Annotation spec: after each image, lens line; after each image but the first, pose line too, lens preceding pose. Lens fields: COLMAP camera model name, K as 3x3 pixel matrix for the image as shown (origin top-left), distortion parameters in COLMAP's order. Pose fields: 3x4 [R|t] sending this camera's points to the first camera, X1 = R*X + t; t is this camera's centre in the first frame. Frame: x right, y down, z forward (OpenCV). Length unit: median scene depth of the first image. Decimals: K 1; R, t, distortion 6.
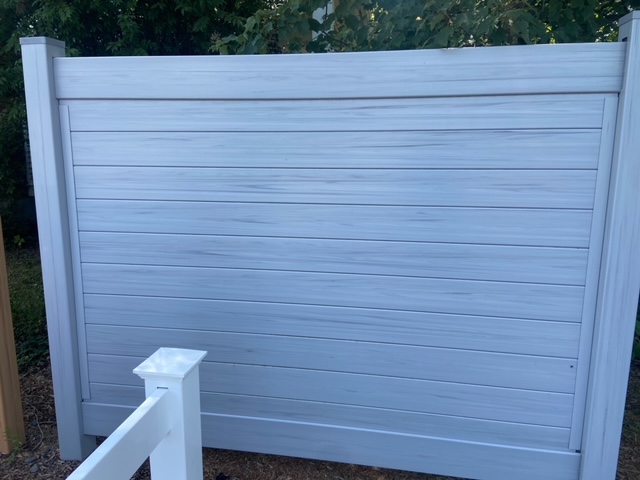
lens RADIAL K [[481.4, 0, 320.0], [0, 481.4, 240.0], [0, 0, 1]] dist [0.084845, -0.151123]
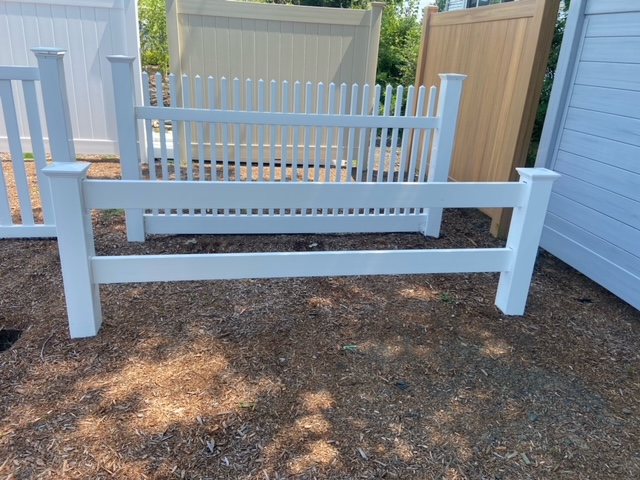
lens RADIAL K [[481.4, 0, 320.0], [0, 481.4, 240.0], [0, 0, 1]] dist [0.084845, -0.151123]
pose [[0.336810, 0.354094, -0.872454, 0.711306], [-0.219694, 0.930571, 0.292868, 0.095451], [0.915584, 0.093032, 0.391218, -0.250931]]
